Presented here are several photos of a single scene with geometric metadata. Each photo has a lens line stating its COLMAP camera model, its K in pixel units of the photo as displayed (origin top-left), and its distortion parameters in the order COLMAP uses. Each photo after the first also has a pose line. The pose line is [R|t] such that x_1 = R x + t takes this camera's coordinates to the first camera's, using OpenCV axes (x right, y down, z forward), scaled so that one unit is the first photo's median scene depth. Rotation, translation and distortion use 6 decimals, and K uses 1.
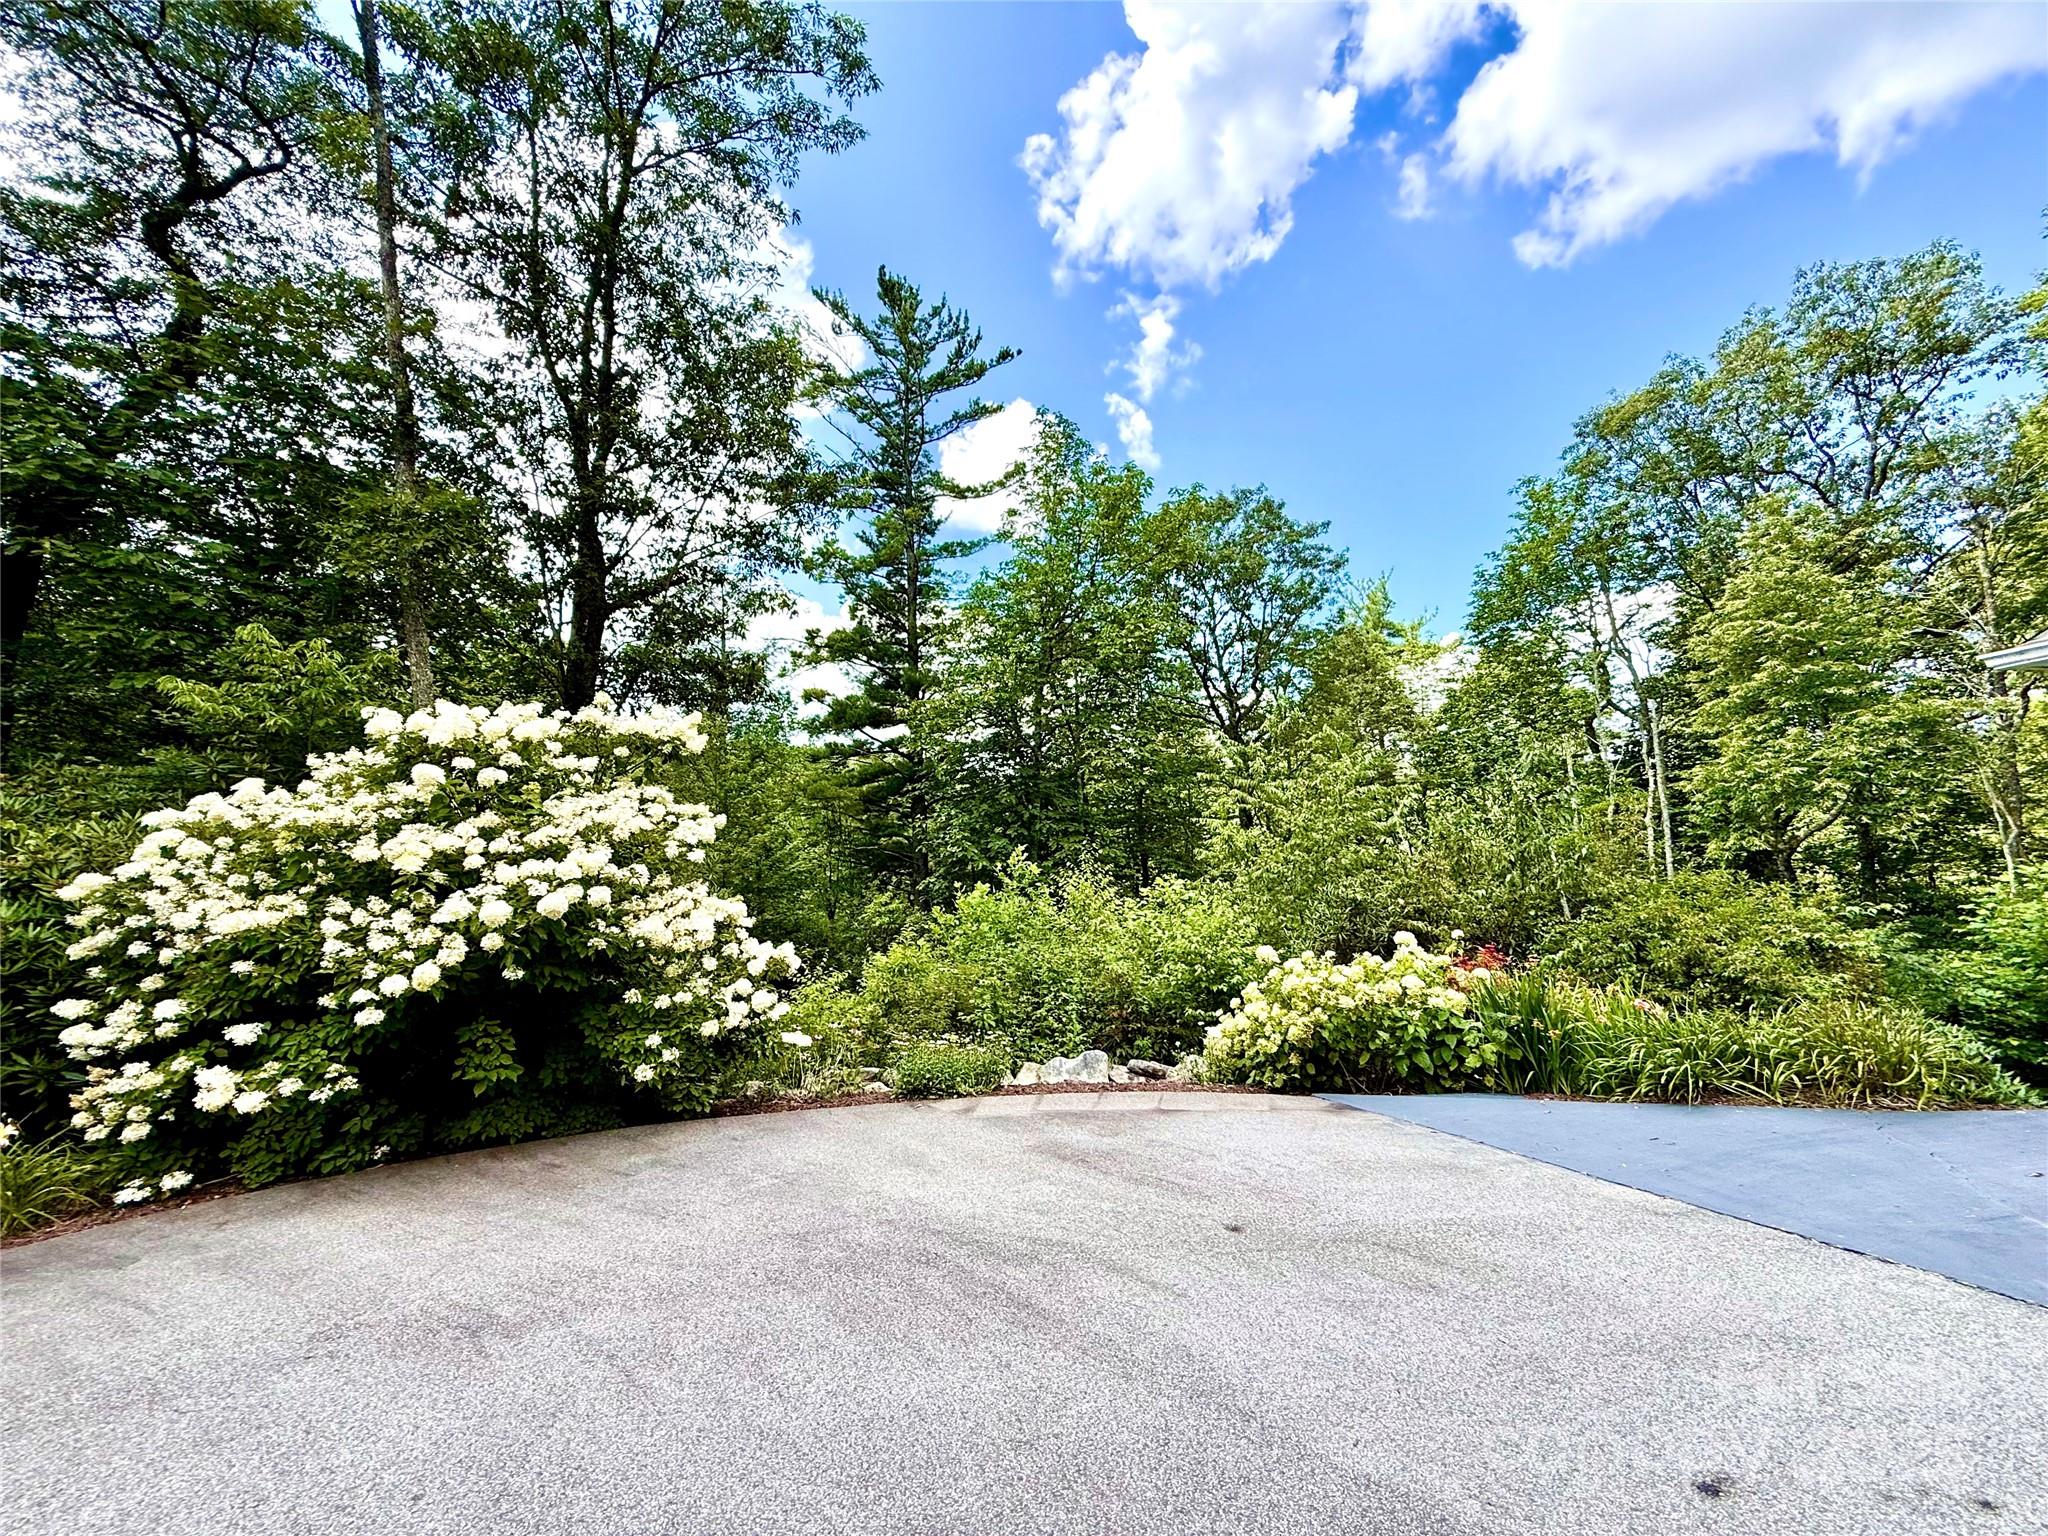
lens RADIAL K [[817.7, 0, 1023.8], [0, 817.7, 772.3], [0, 0, 1]] dist [0.001812, -0.000573]
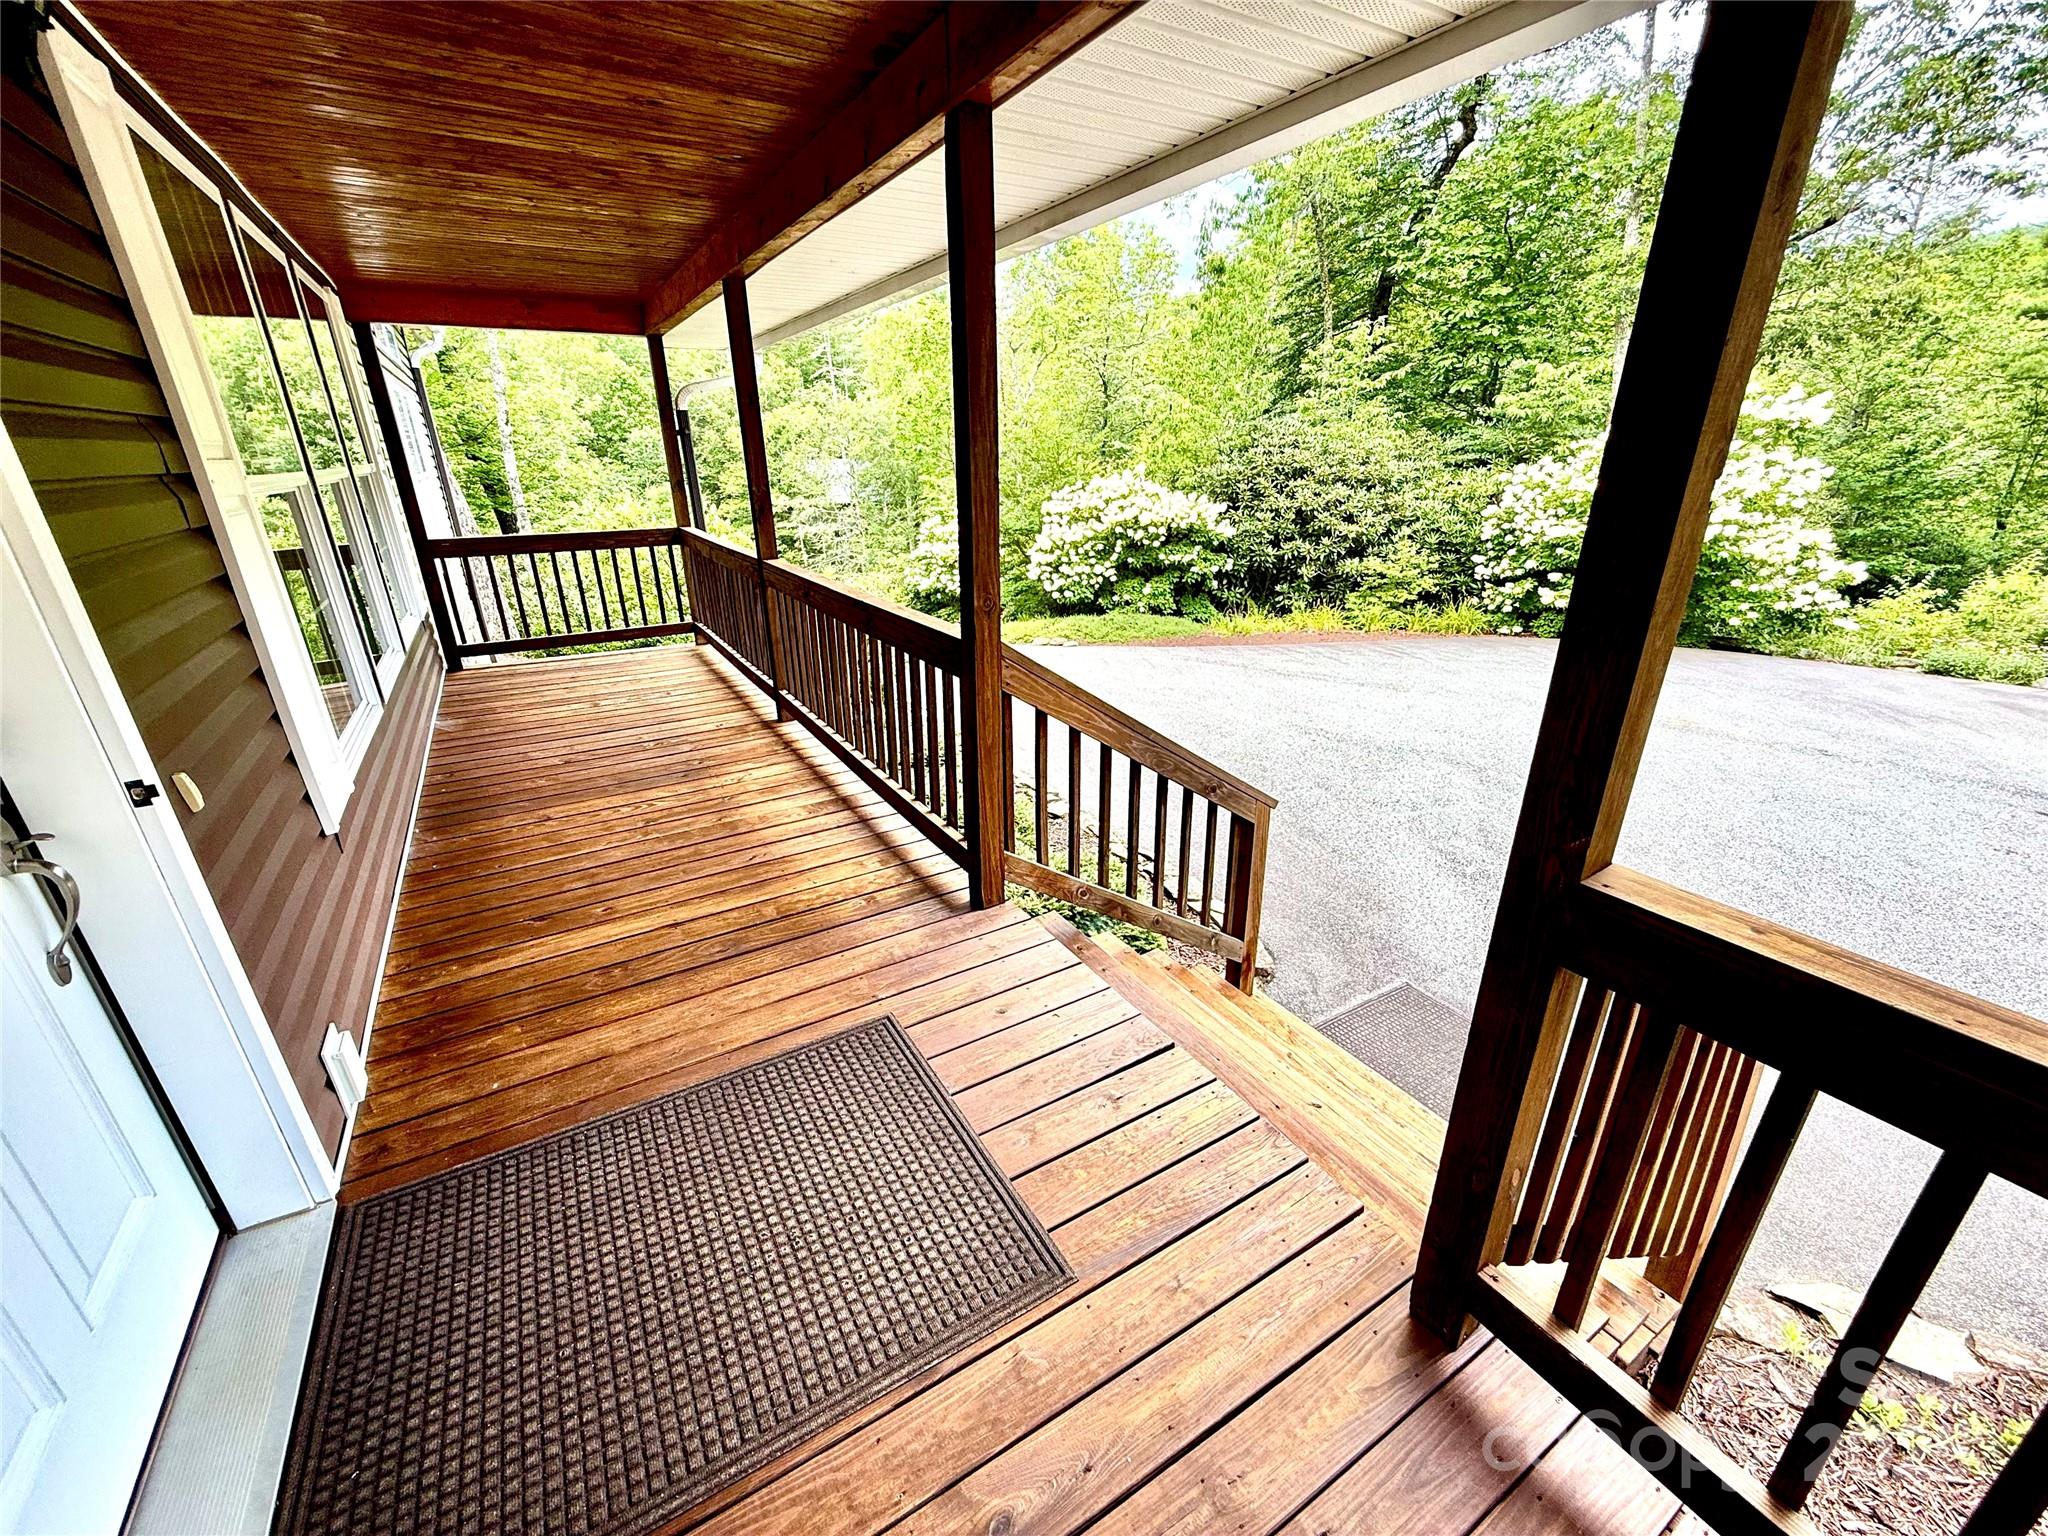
lens RADIAL K [[817.7, 0, 1007.2], [0, 817.7, 768.2], [0, 0, 1]] dist [0.001812, -0.000573]
pose [[0.434240, 0.323230, -0.840808, 0.554370], [0.121395, 0.903891, 0.410176, -0.341405], [0.892580, -0.280185, 0.353267, -1.373599]]
